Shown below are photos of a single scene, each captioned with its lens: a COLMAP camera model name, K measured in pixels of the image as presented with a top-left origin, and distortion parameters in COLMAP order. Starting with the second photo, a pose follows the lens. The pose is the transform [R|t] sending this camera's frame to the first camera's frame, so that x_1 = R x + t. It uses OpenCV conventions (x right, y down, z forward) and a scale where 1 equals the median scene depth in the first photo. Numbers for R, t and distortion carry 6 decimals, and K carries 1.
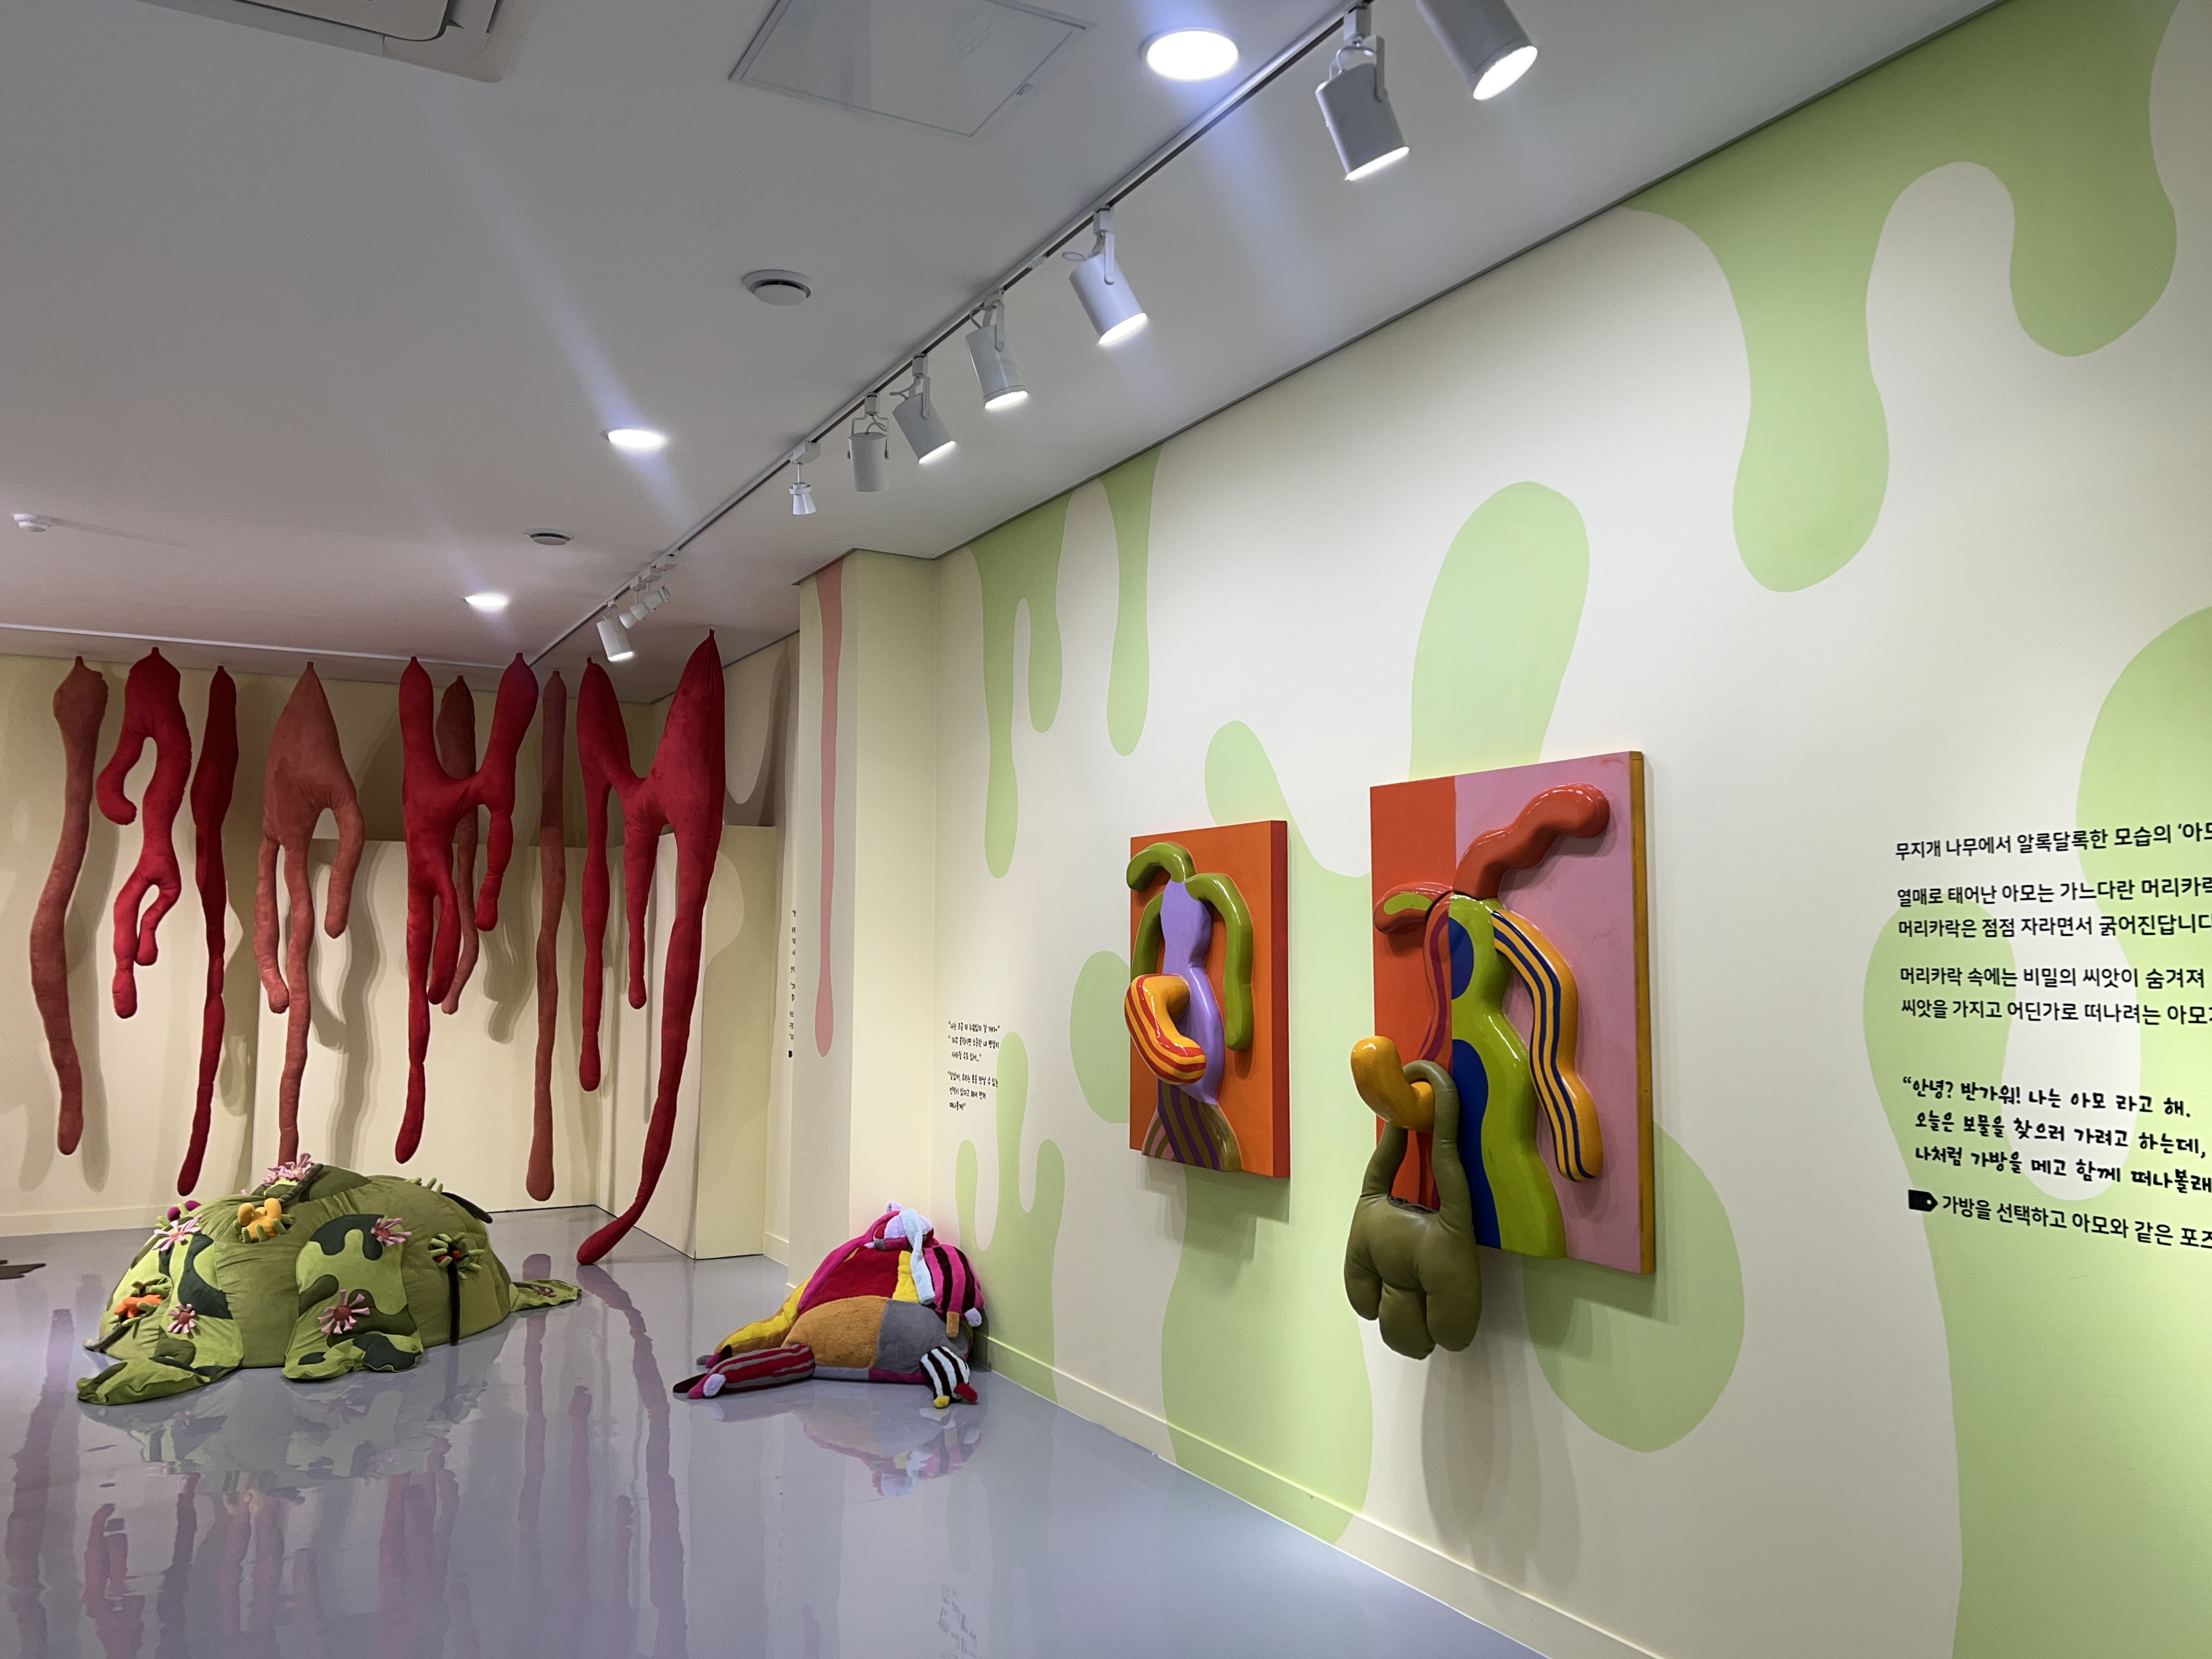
lens RADIAL K [[1655.1, 0, 1098.6], [0, 1655.1, 826.4], [0, 0, 1]] dist [0.053841, -0.025134]
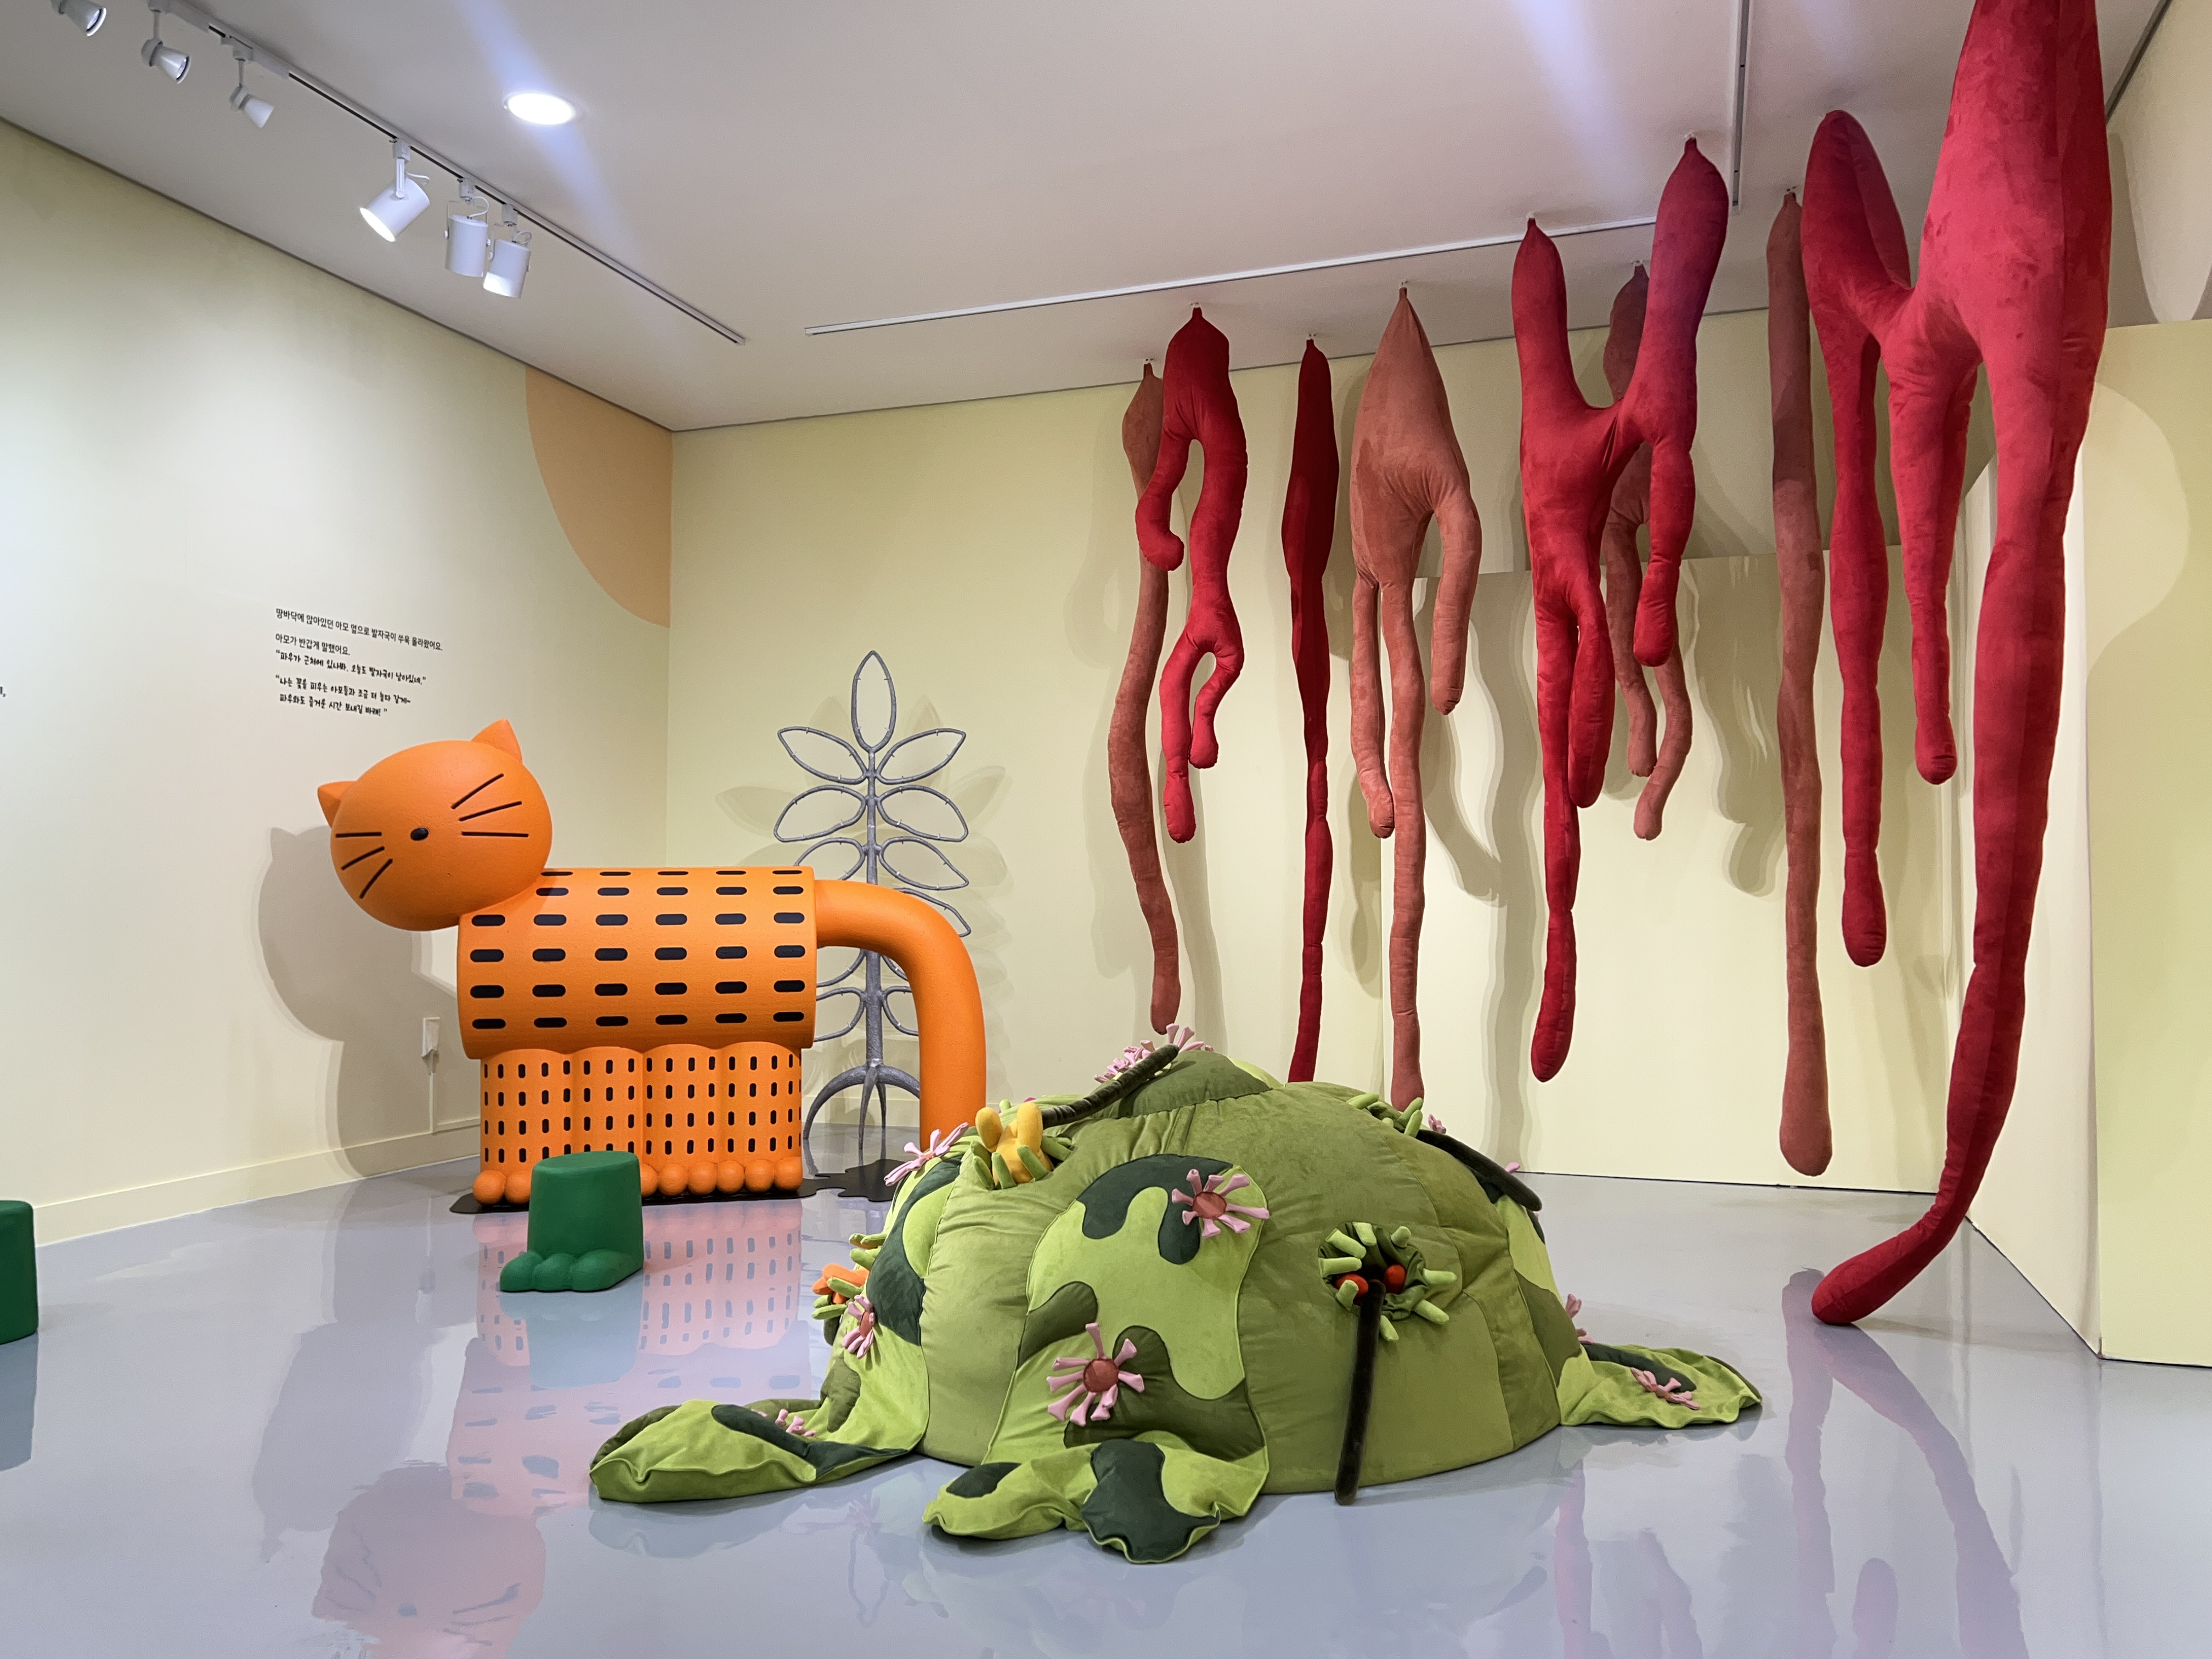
lens RADIAL K [[1655.1, 0, 1119.2], [0, 1655.1, 835.3], [0, 0, 1]] dist [0.053841, -0.025134]
pose [[0.663549, -0.041627, -0.746974, -0.104972], [0.067240, 0.997728, 0.004130, 0.135372], [0.745105, -0.052967, 0.664840, 0.664396]]
